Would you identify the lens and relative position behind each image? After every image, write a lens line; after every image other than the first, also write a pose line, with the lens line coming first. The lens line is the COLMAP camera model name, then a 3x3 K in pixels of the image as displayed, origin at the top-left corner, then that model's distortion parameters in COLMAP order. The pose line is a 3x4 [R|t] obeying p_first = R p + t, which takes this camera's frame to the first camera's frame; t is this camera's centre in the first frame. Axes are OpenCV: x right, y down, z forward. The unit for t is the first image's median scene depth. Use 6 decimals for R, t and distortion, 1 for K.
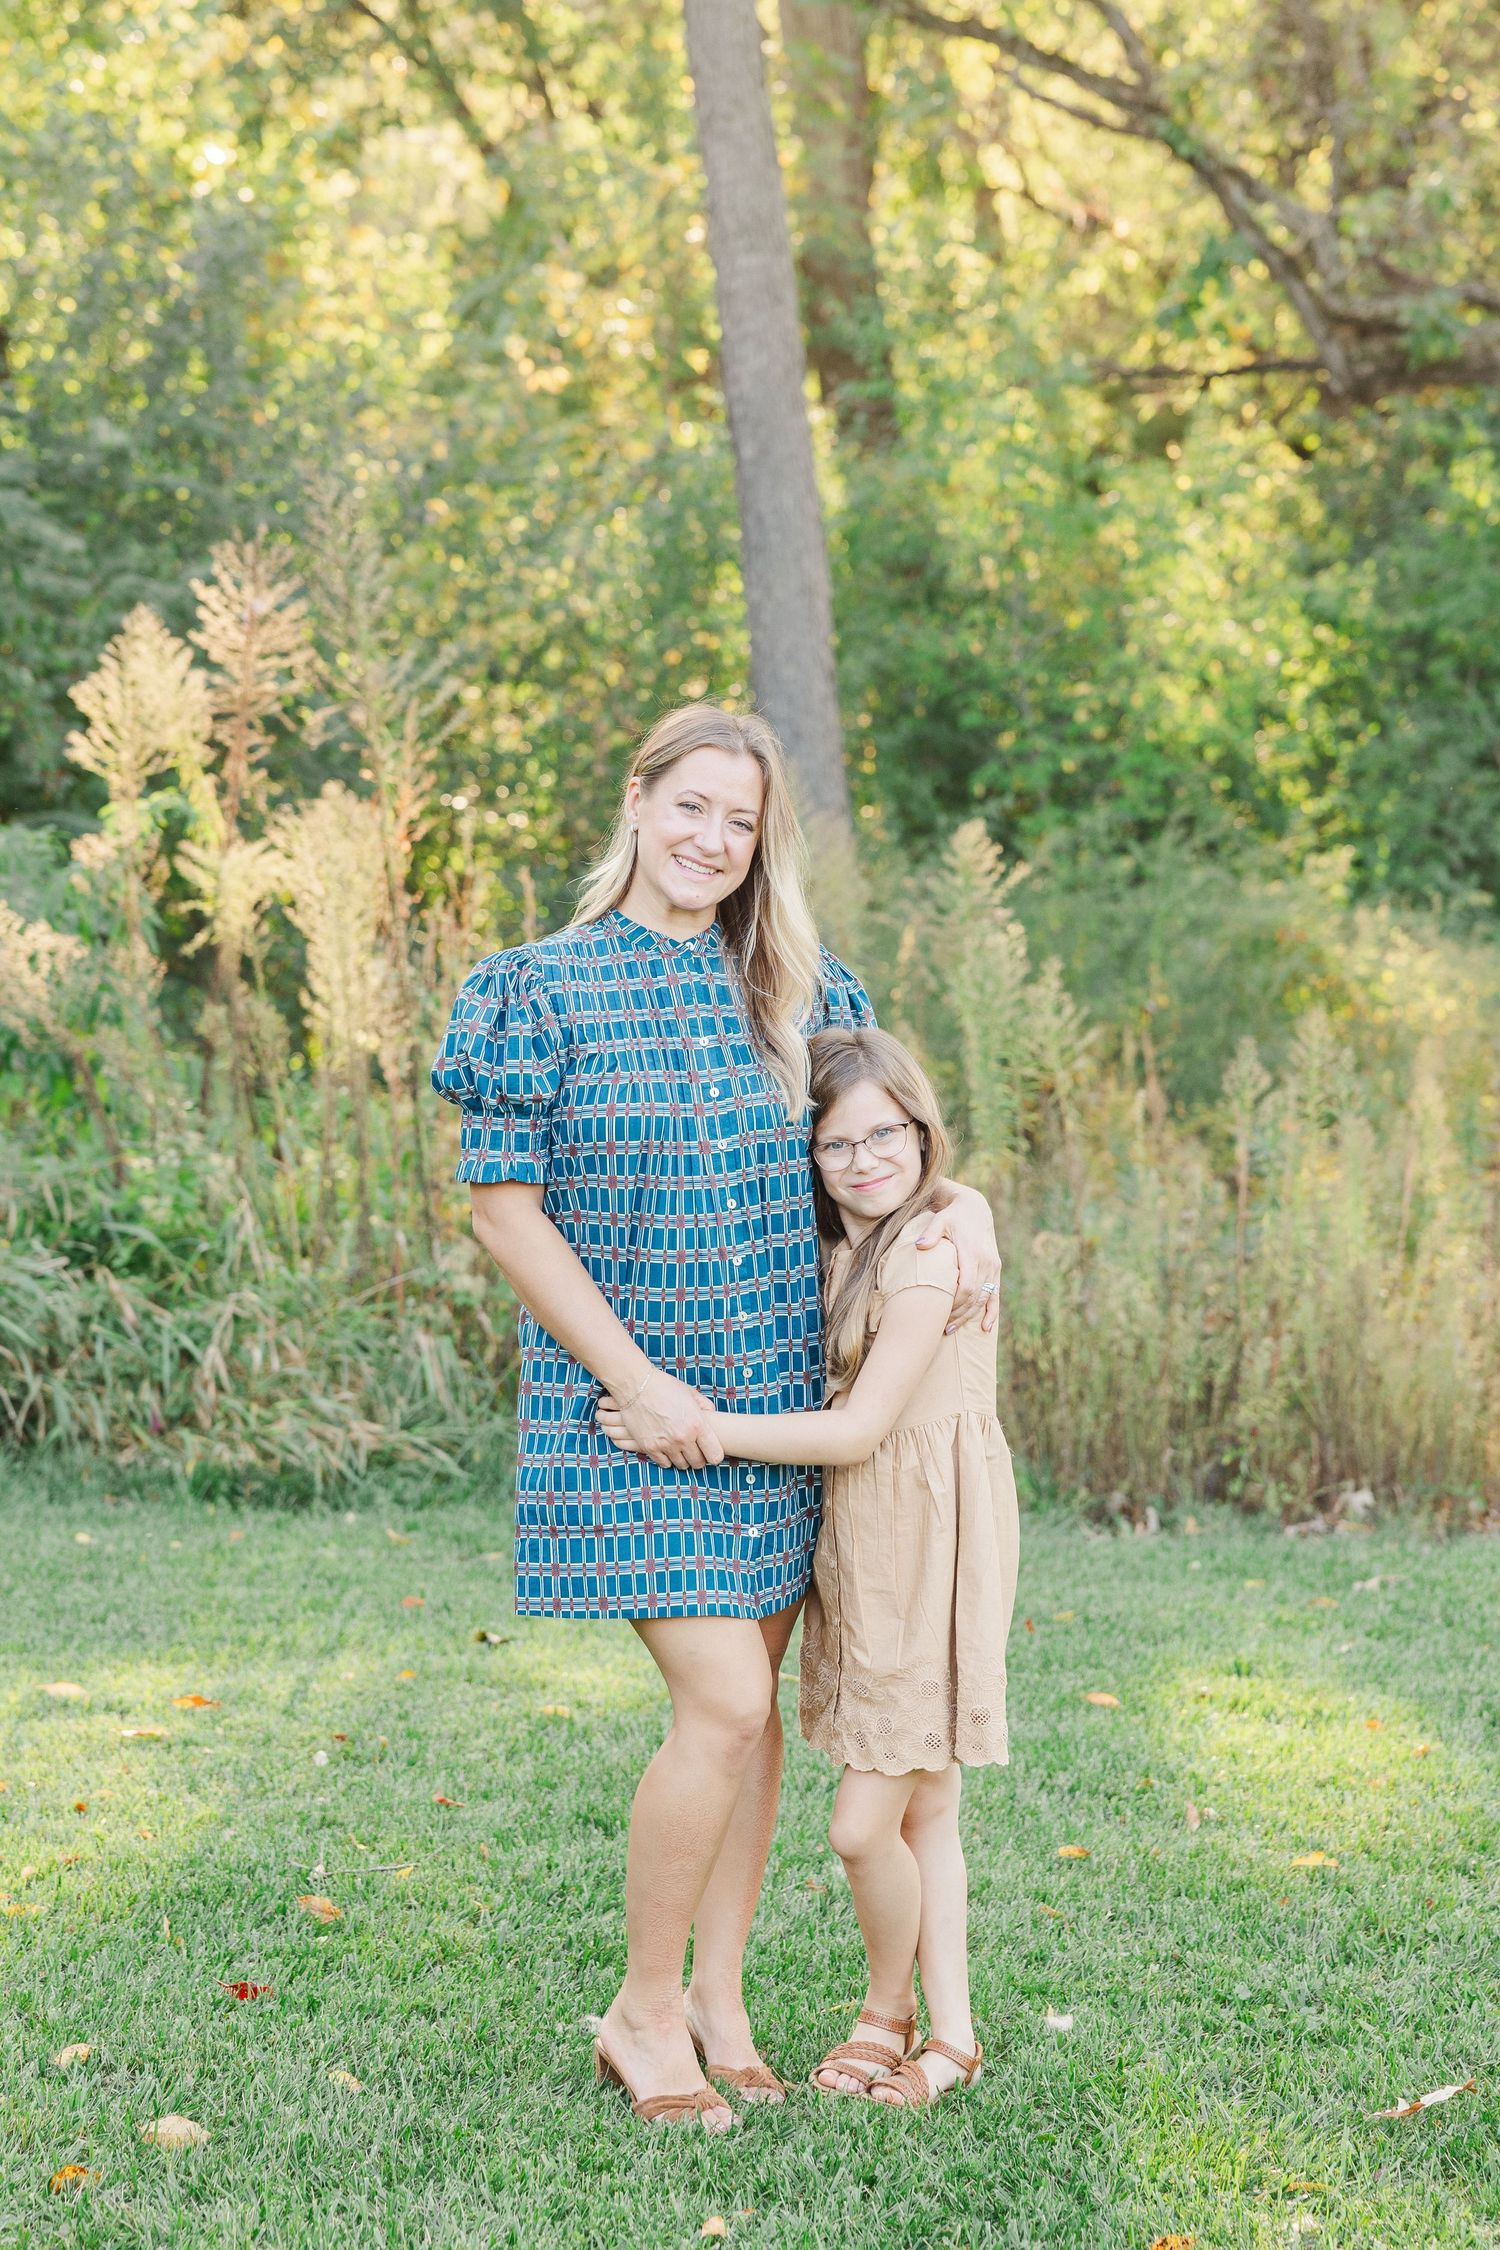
lens RADIAL K [[4999.4, 0, 738.8], [0, 4999.4, 1109.4], [0, 0, 1]] dist [0.004694, 0.000000]
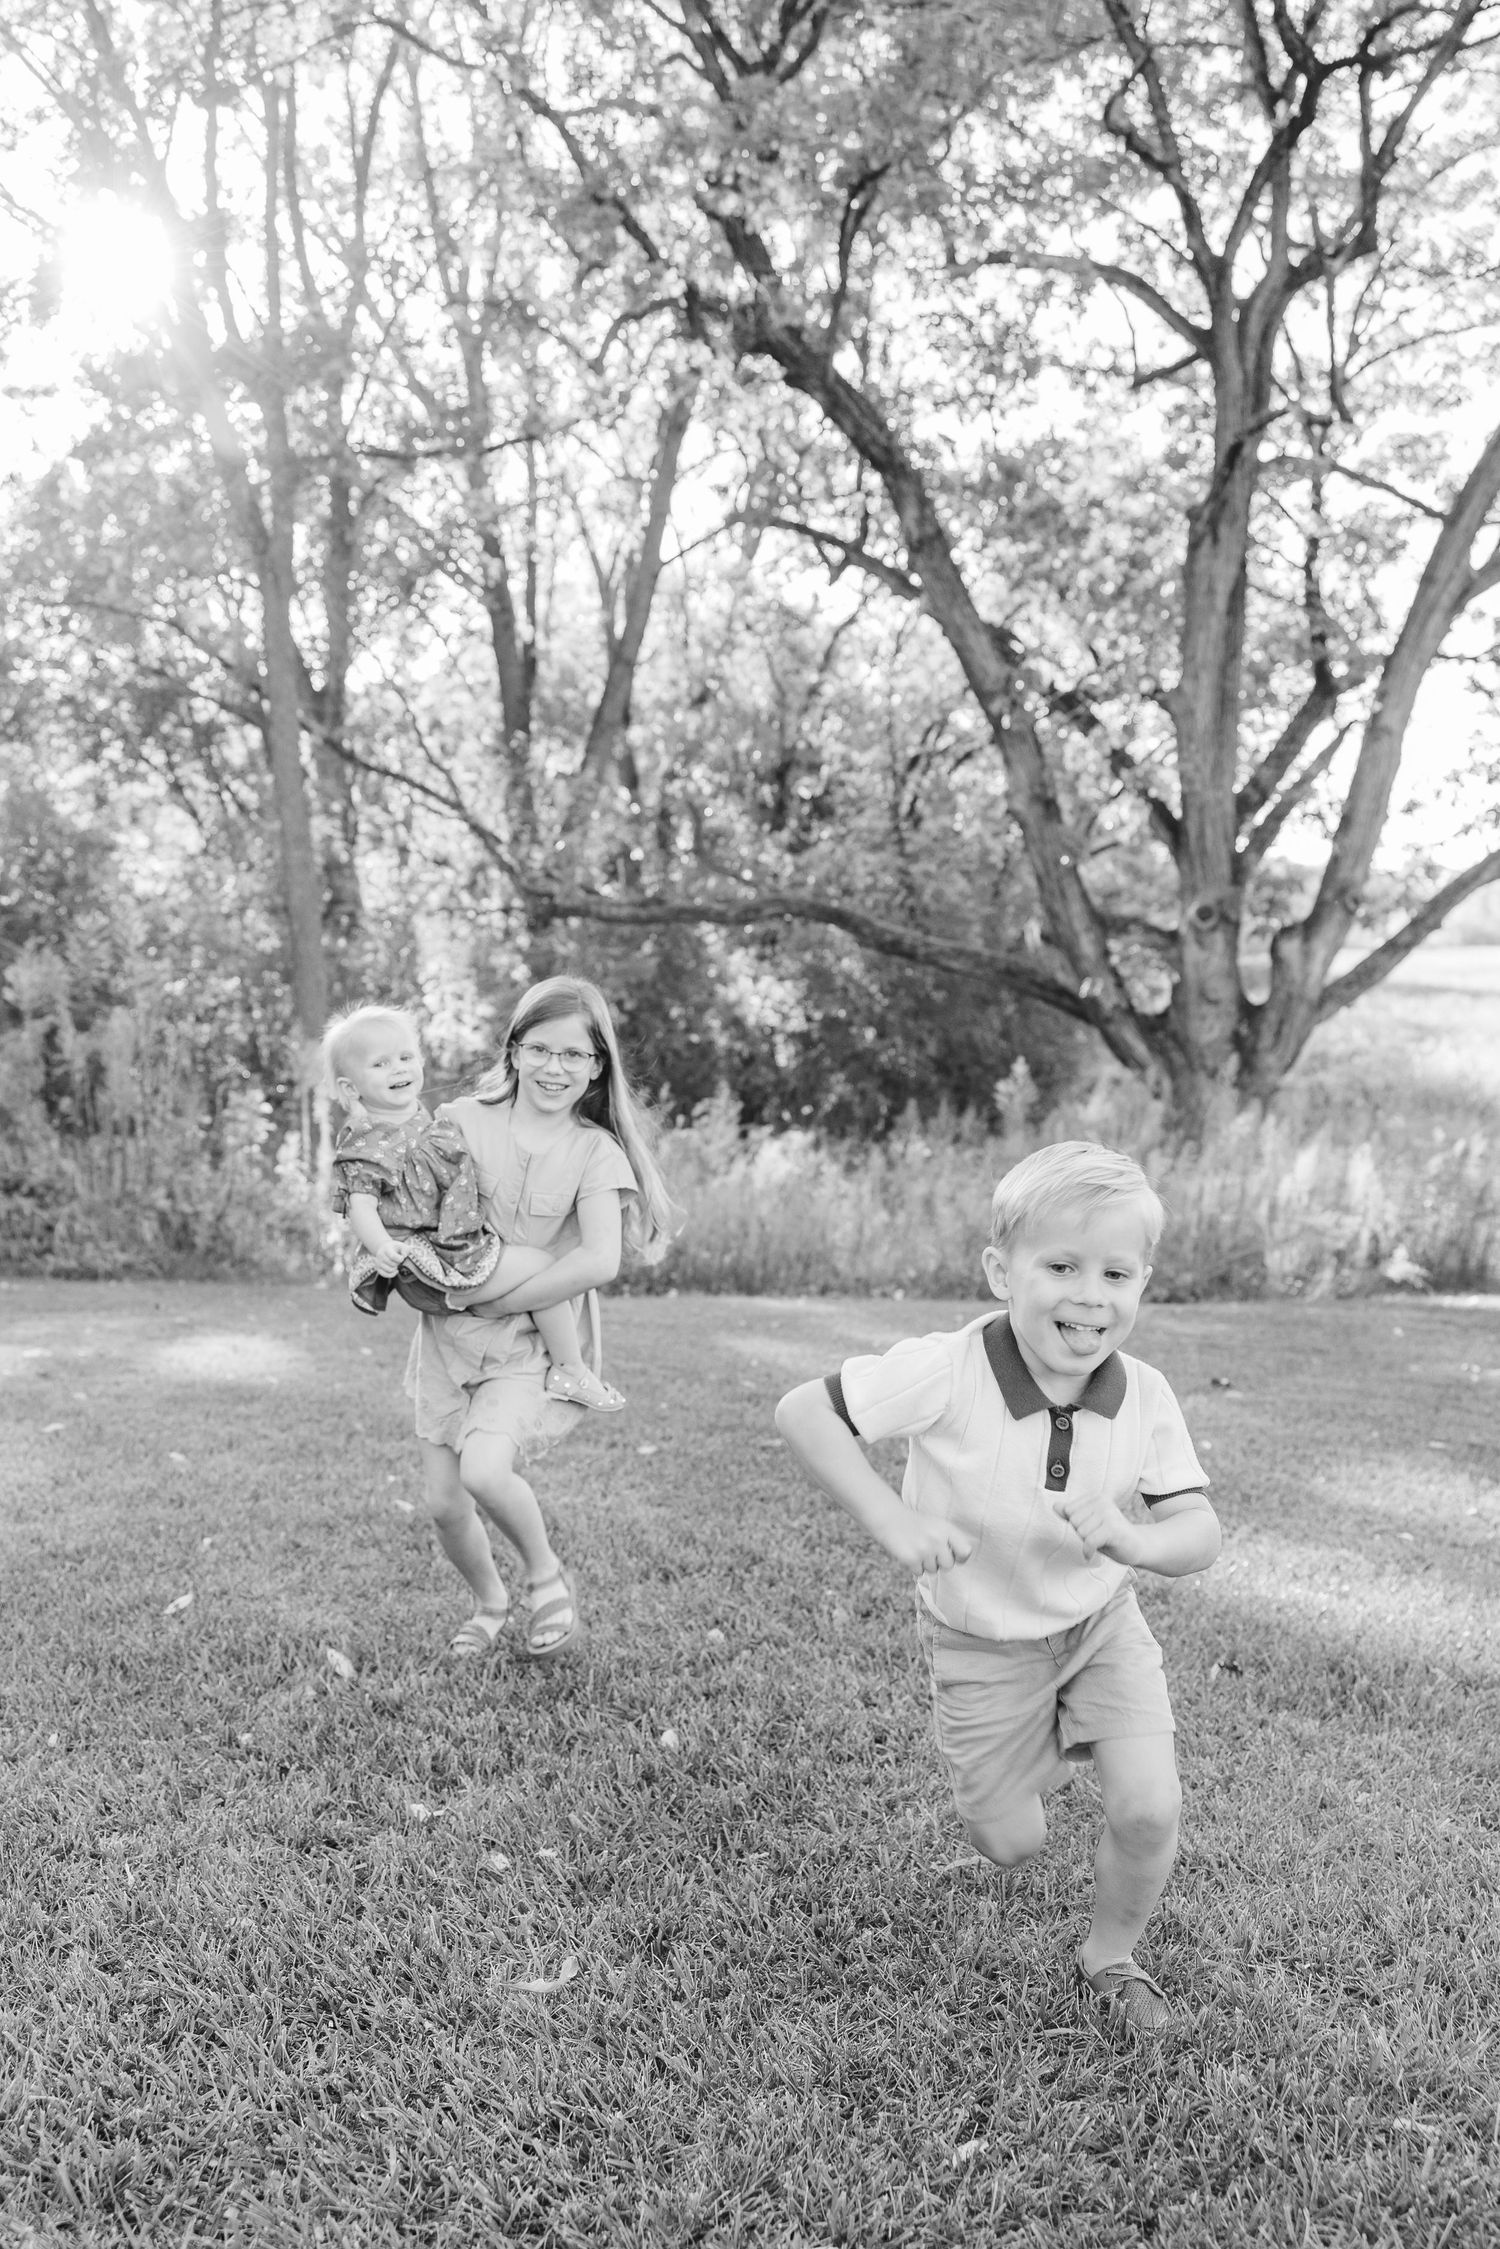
lens RADIAL K [[1969.3, 0, 724.6], [0, 1969.3, 1202.6], [0, 0, 1]] dist [-0.046516, 0.039254]
pose [[0.977784, 0.011382, 0.209306, 0.017628], [-0.008747, 0.999870, -0.013512, 0.046951], [-0.209433, 0.011381, 0.977757, -0.057323]]
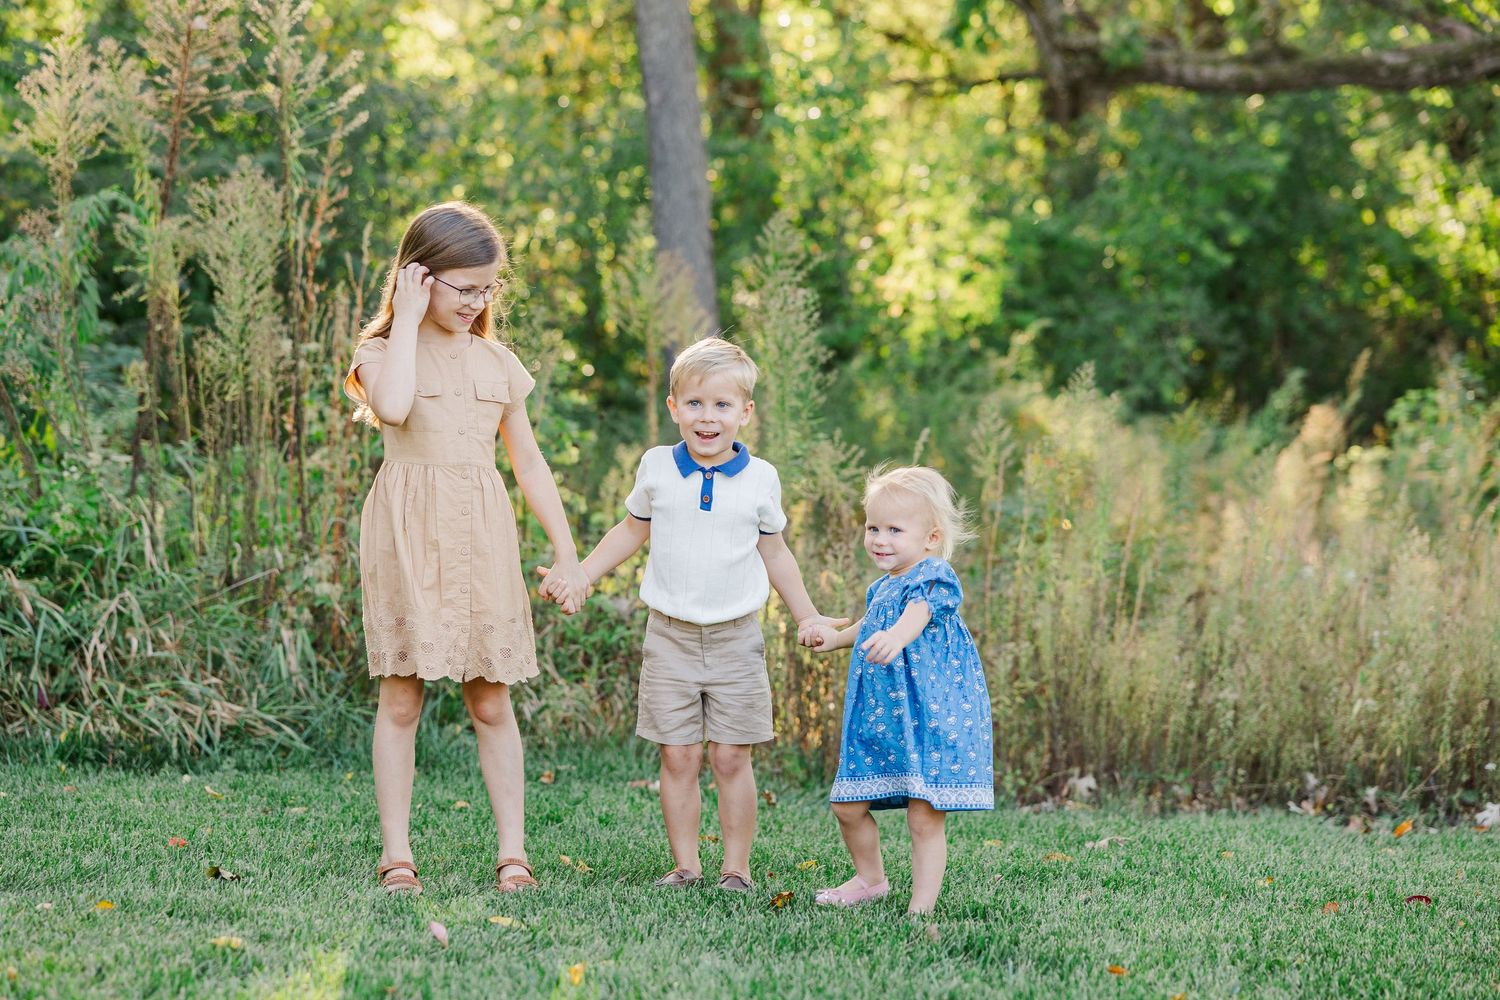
lens RADIAL K [[3006.9, 0, 746.9], [0, 3006.9, 439.5], [0, 0, 1]] dist [0.028023, 0.000000]
pose [[0.999661, 0.017879, 0.018909, 0.030840], [-0.016770, 0.998220, -0.057227, 0.039199], [-0.019898, 0.056891, 0.998182, 0.296352]]
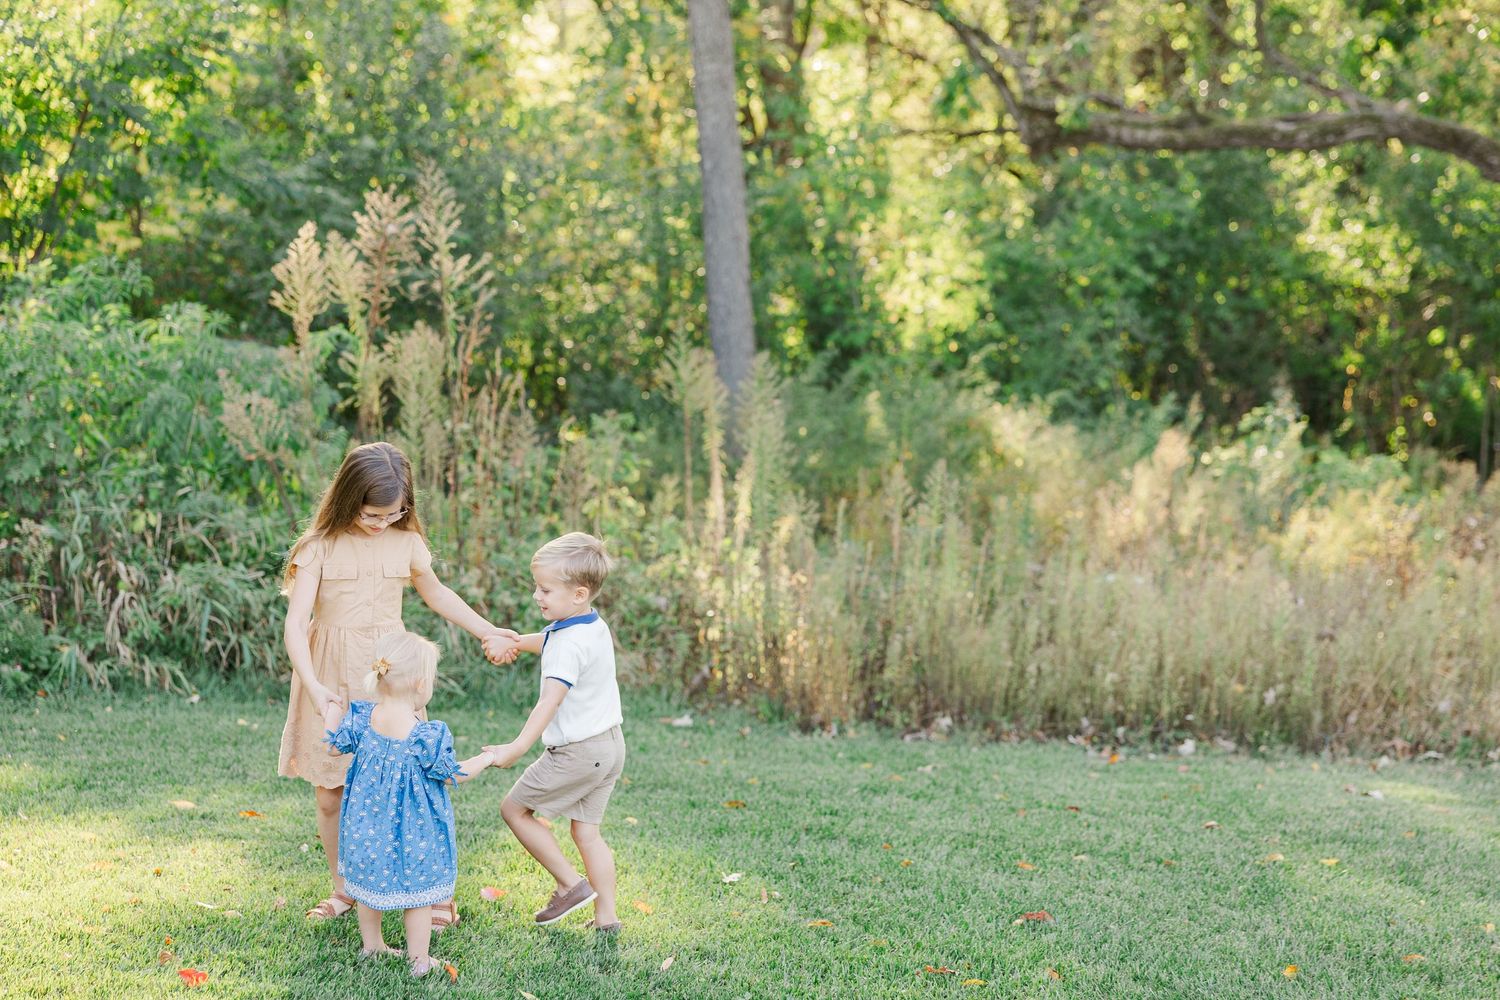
lens RADIAL K [[2561.5, 0, 790.0], [0, 2561.5, 441.7], [0, 0, 1]] dist [0.003514, 0.000000]
pose [[0.999343, 0.032784, 0.015480, 0.047634], [-0.032366, 0.999125, -0.026489, 0.000409], [-0.016335, 0.025970, 0.999529, 0.038459]]
